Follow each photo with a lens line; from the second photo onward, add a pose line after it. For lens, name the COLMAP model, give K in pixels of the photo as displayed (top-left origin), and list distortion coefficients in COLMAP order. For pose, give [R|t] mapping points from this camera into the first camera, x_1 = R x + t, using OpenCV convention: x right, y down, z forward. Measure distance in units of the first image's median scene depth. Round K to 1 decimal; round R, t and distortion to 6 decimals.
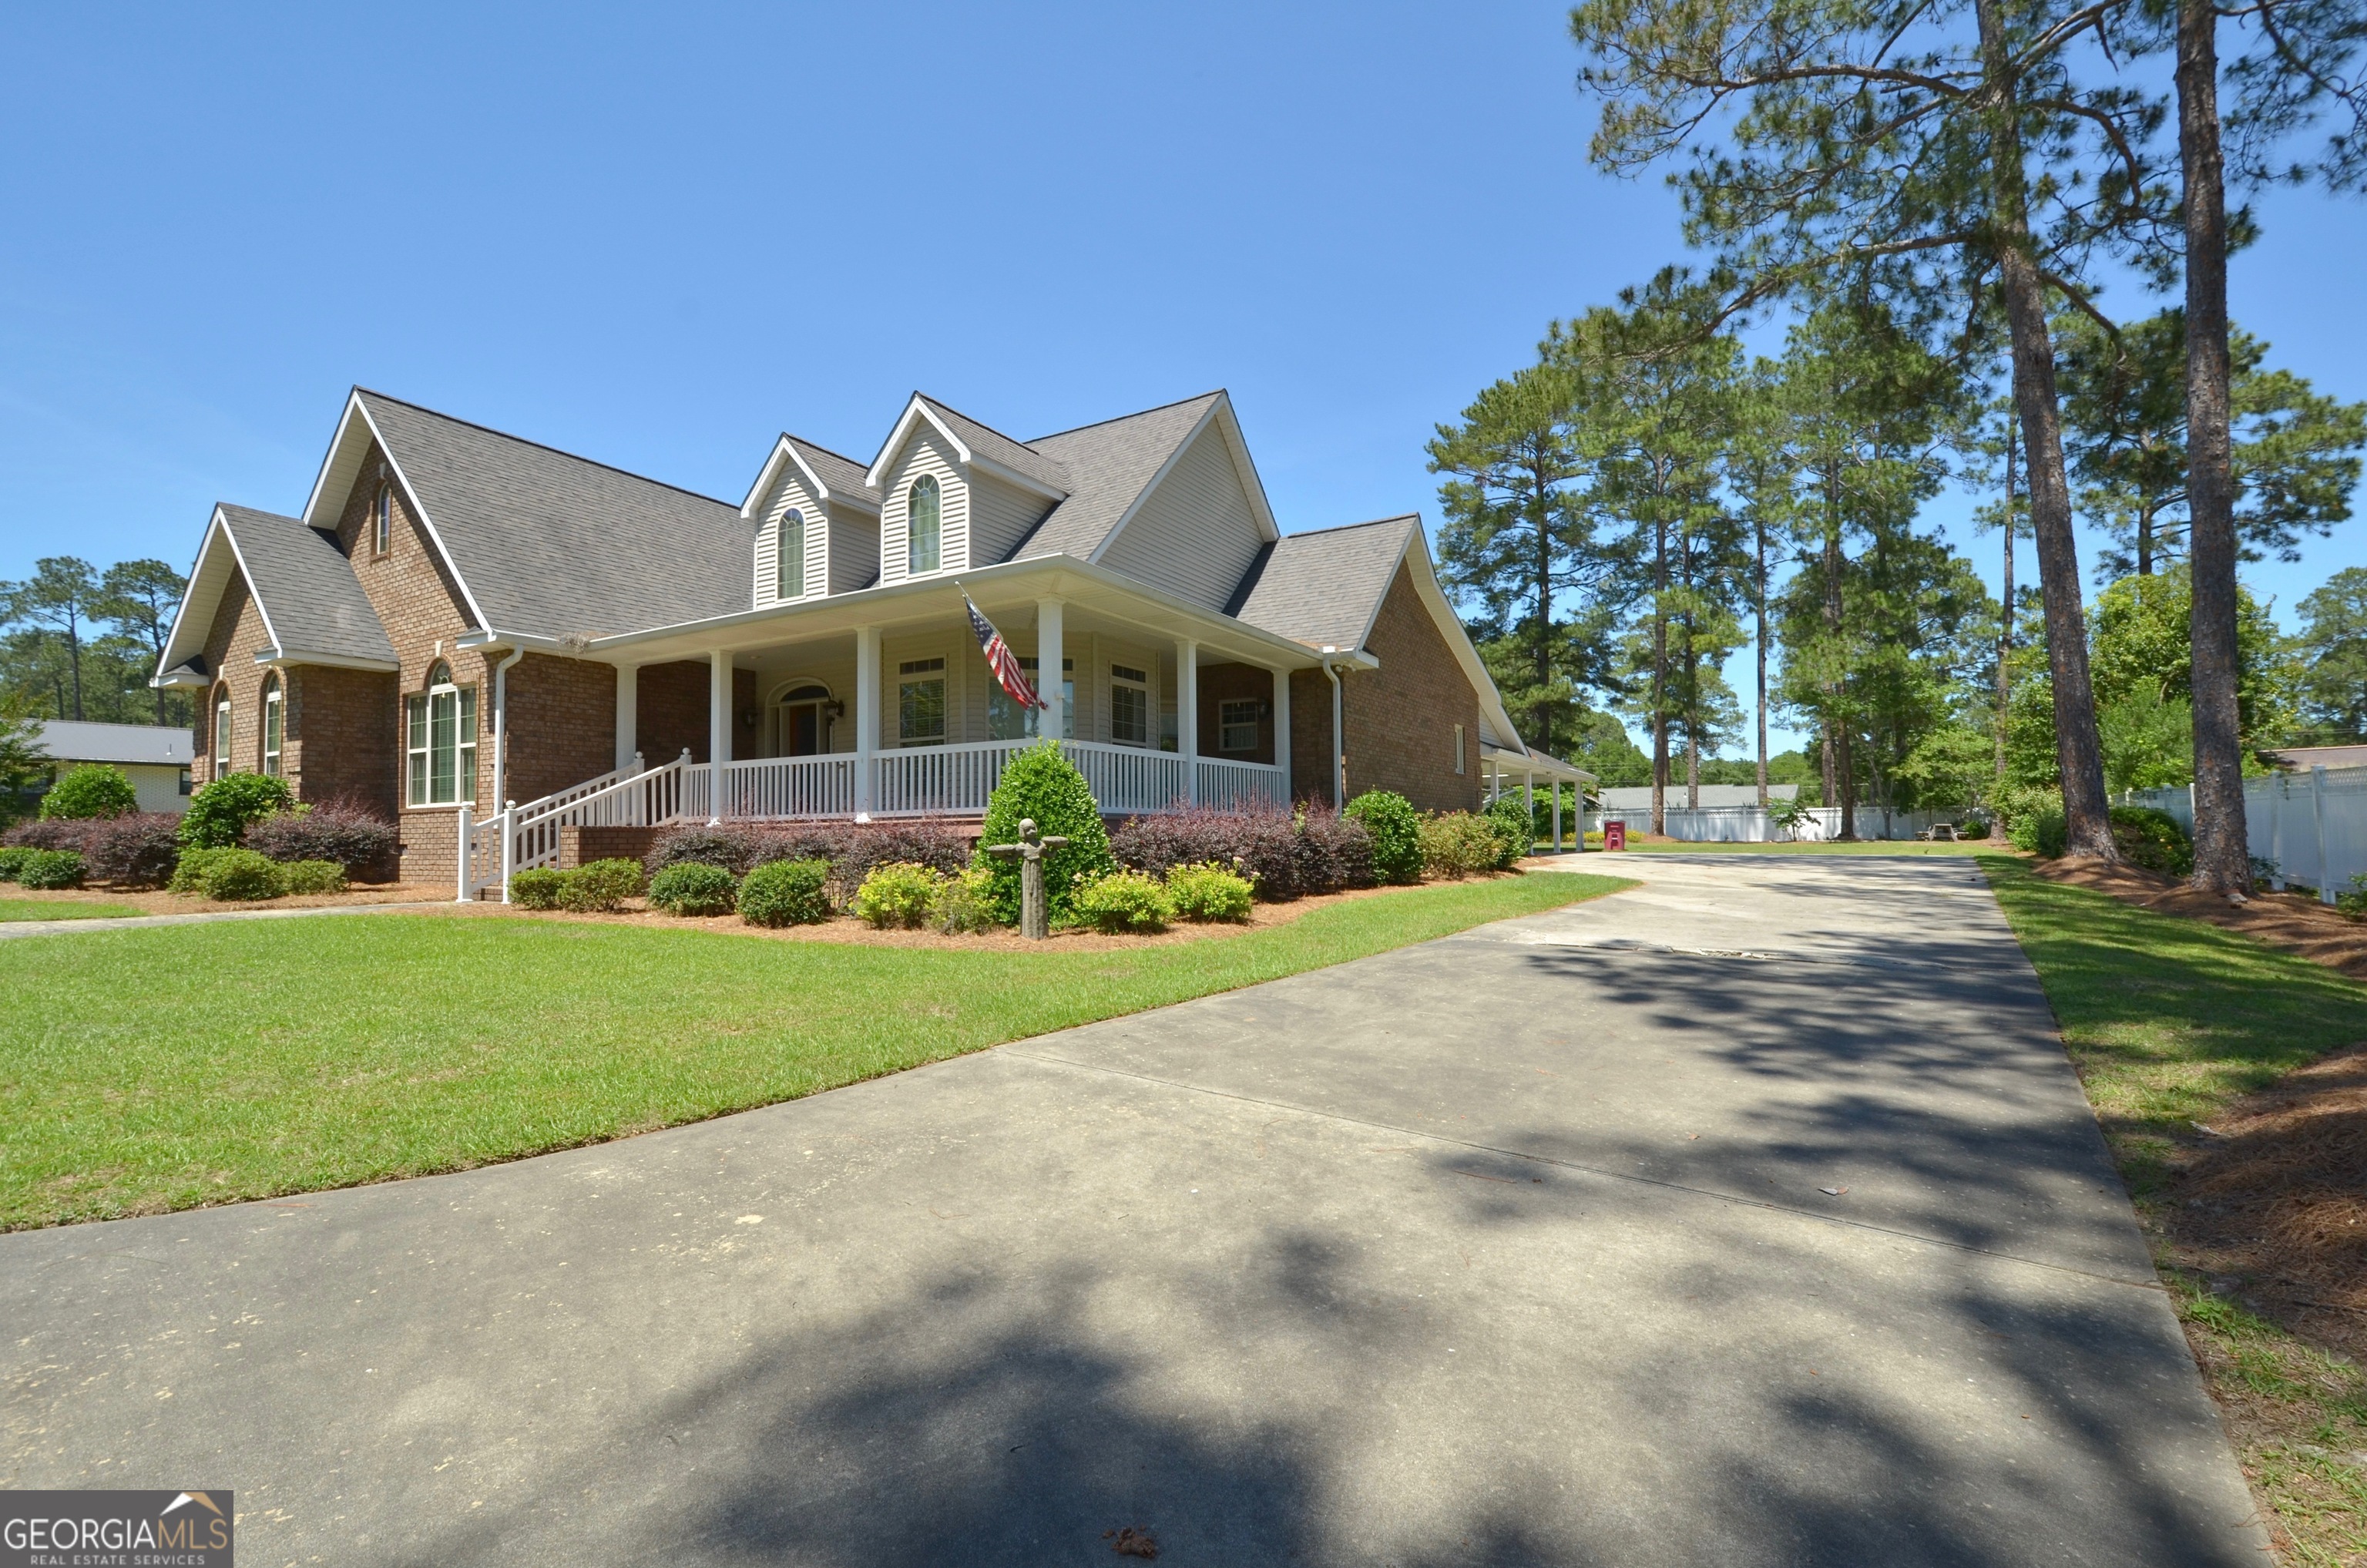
lens RADIAL K [[1033.3, 0, 1237.2], [0, 1033.3, 804.8], [0, 0, 1]] dist [0.004721, -0.004658]
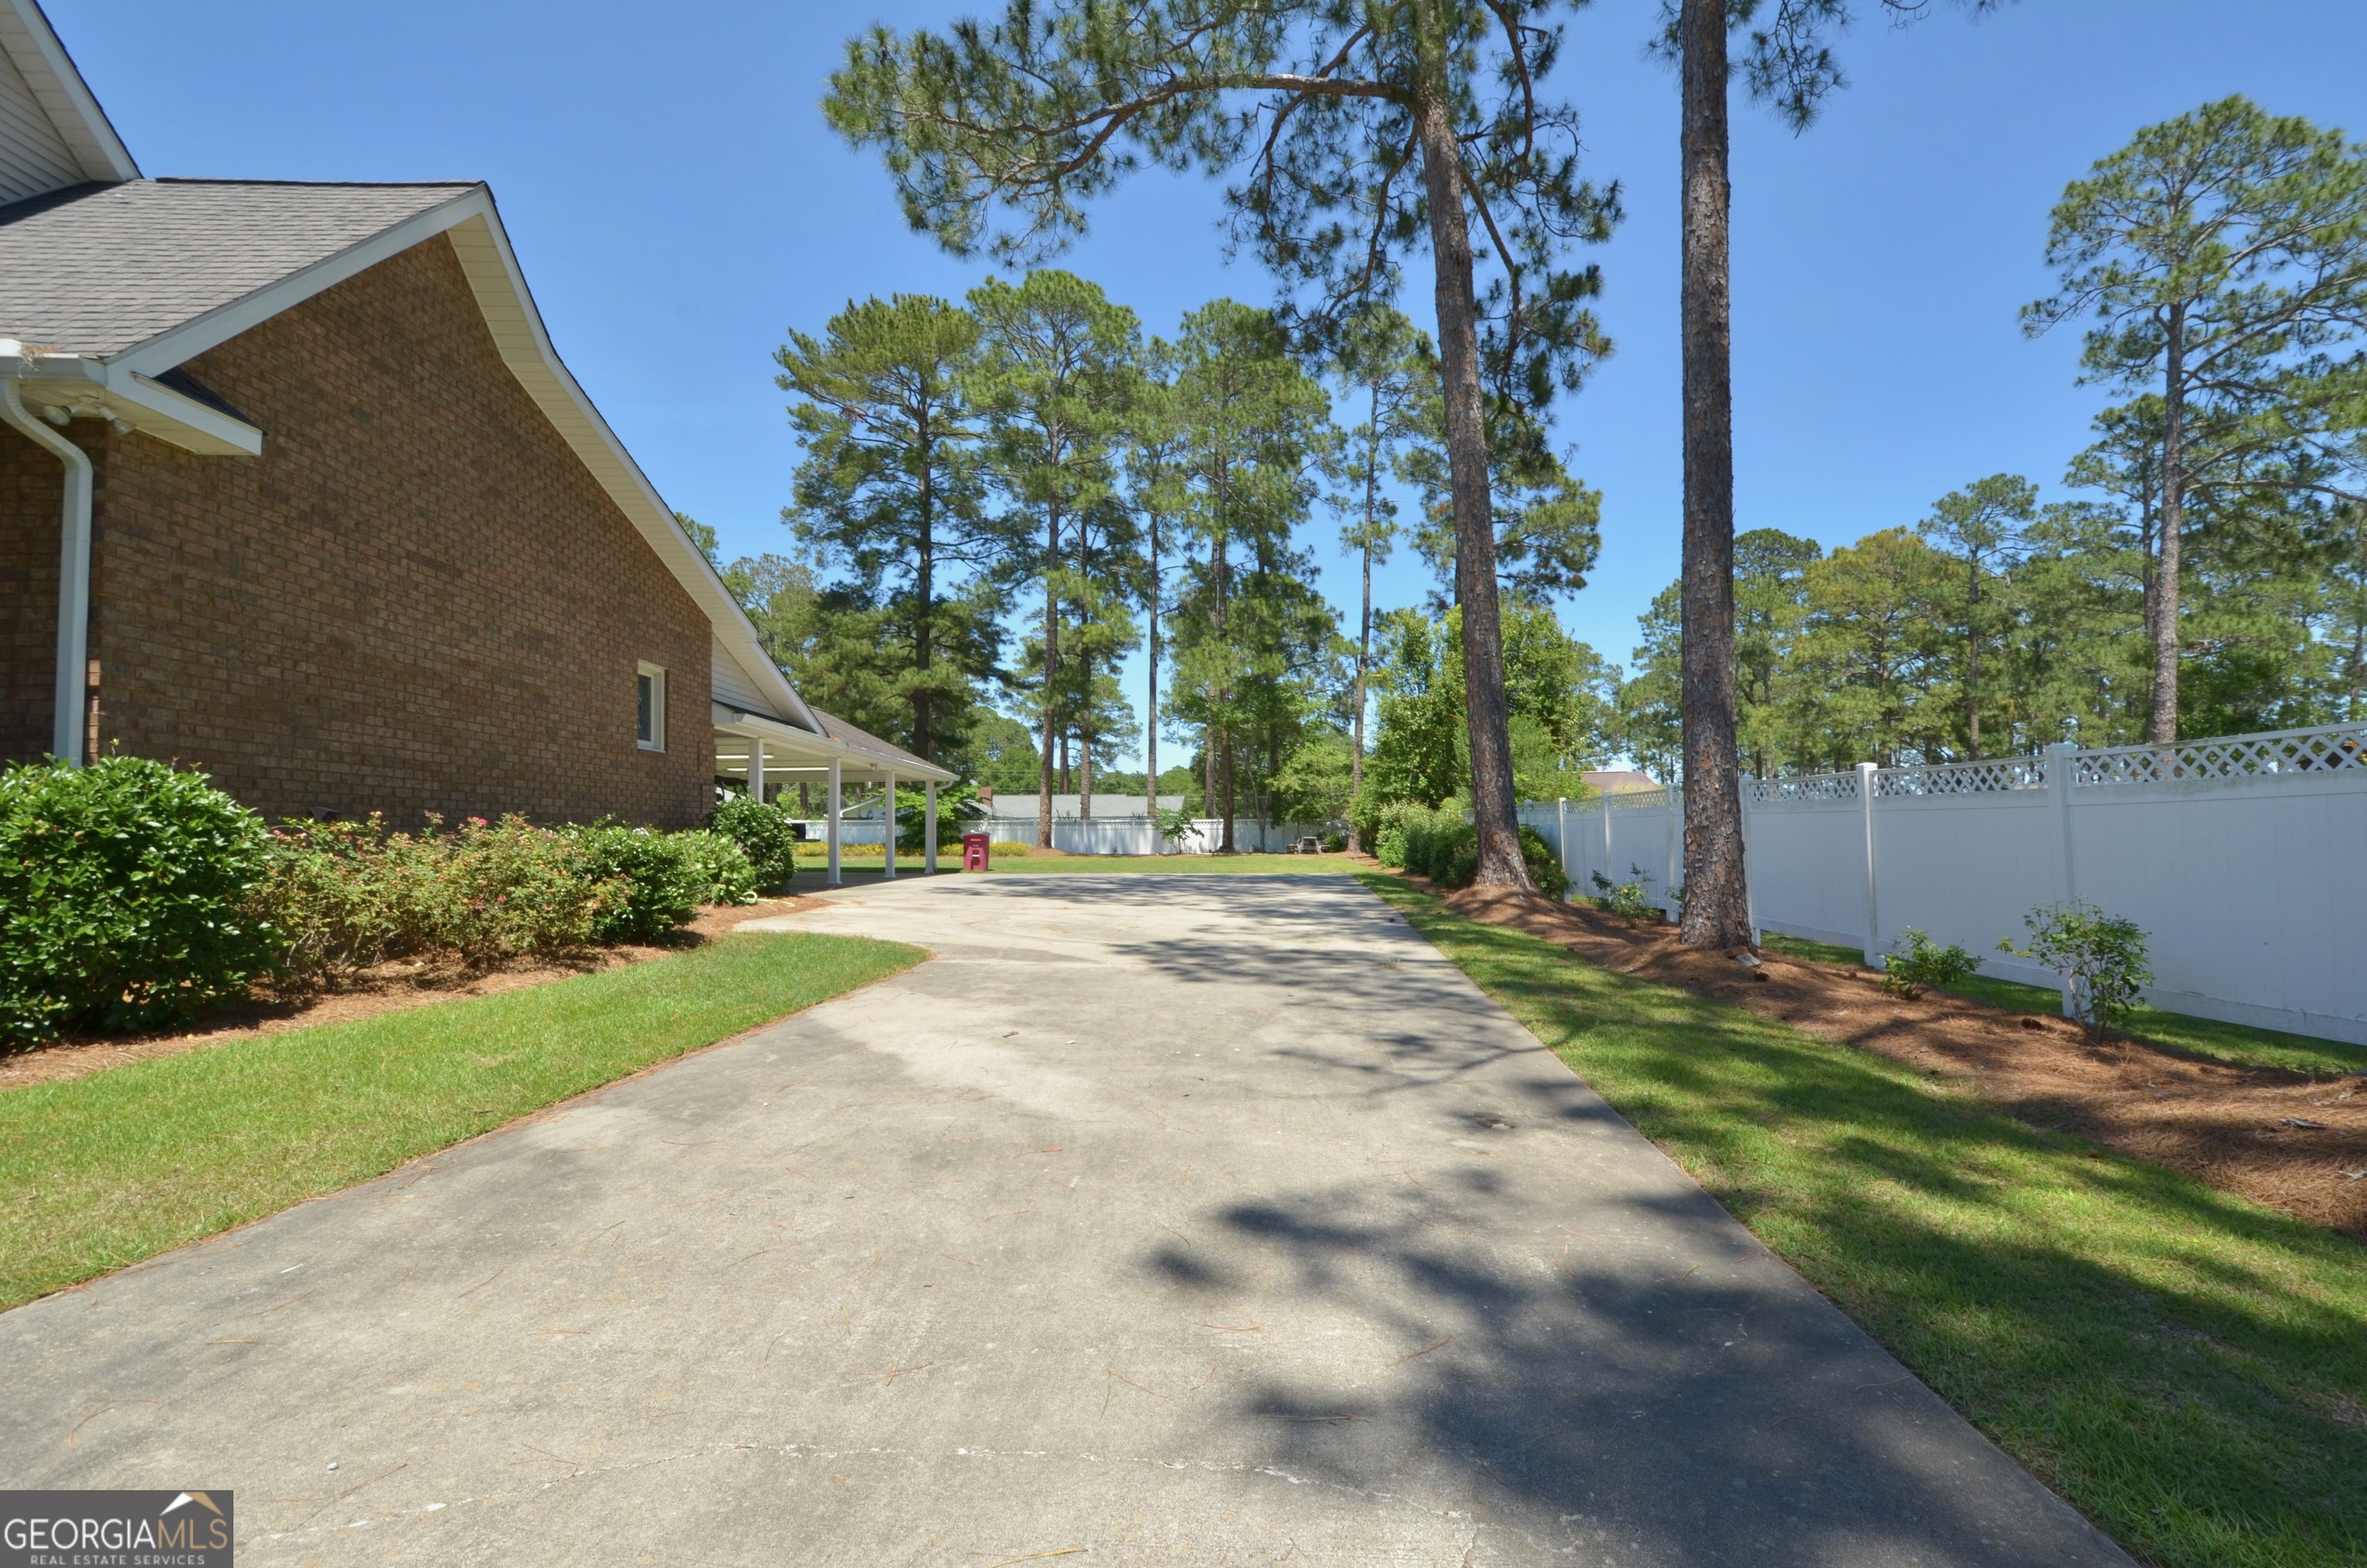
lens RADIAL K [[1033.3, 0, 1257.4], [0, 1033.3, 814.9], [0, 0, 1]] dist [0.004721, -0.004658]
pose [[0.843078, 0.014421, 0.537599, 0.093223], [-0.015815, 0.999873, -0.002020, 0.000262], [-0.537559, -0.006799, 0.843199, 0.171784]]
